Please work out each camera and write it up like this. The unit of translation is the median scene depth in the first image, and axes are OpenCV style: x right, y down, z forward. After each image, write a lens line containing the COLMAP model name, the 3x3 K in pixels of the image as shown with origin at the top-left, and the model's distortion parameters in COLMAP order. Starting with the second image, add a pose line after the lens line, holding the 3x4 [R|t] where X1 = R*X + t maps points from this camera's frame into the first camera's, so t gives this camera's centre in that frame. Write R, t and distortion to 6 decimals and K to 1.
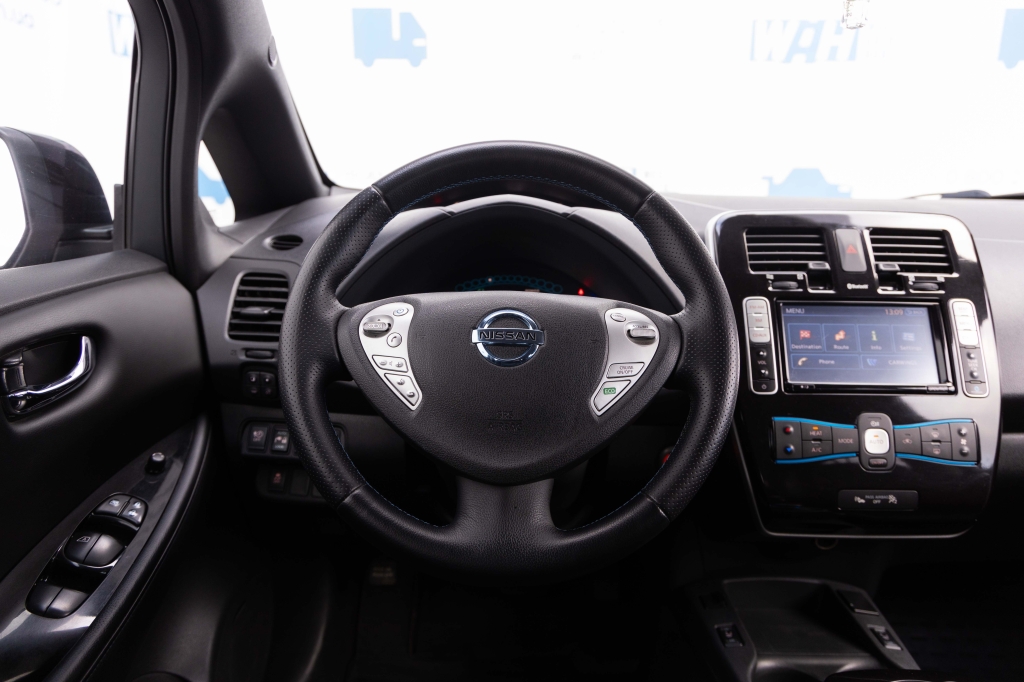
lens RADIAL K [[705.7, 0, 523.1], [0, 705.7, 345.4], [0, 0, 1]] dist [0.009849, 0.016126]
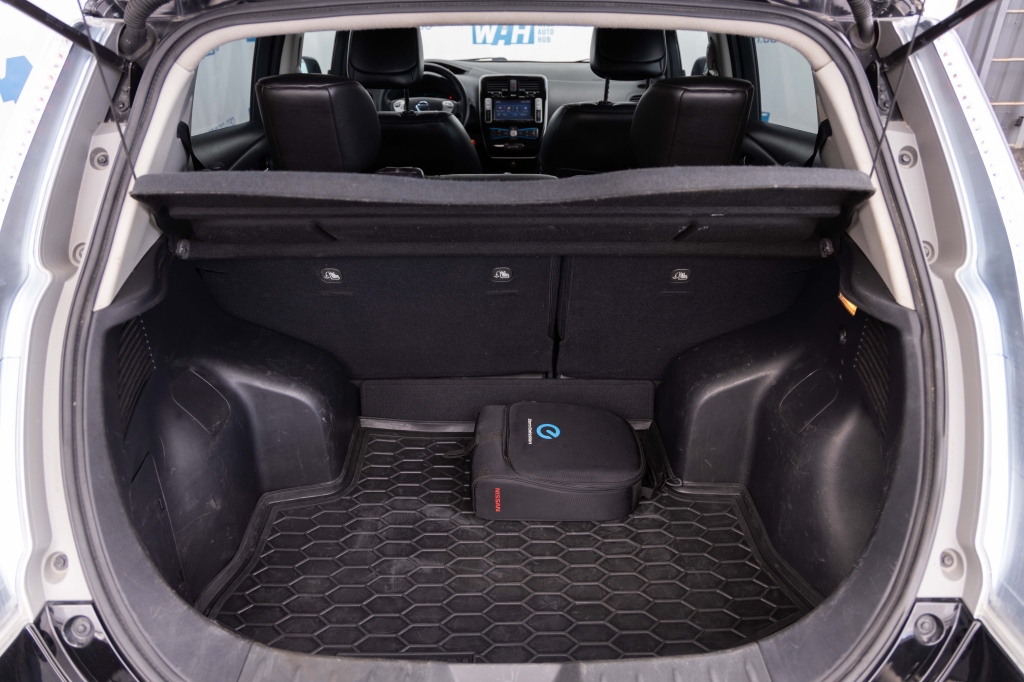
lens RADIAL K [[705.7, 0, 513.7], [0, 705.7, 338.4], [0, 0, 1]] dist [0.009849, 0.016126]
pose [[0.999791, -0.003675, -0.020101, 0.582247], [0.008591, 0.968123, 0.250328, 0.267951], [0.018541, -0.250449, 0.967952, -3.480189]]
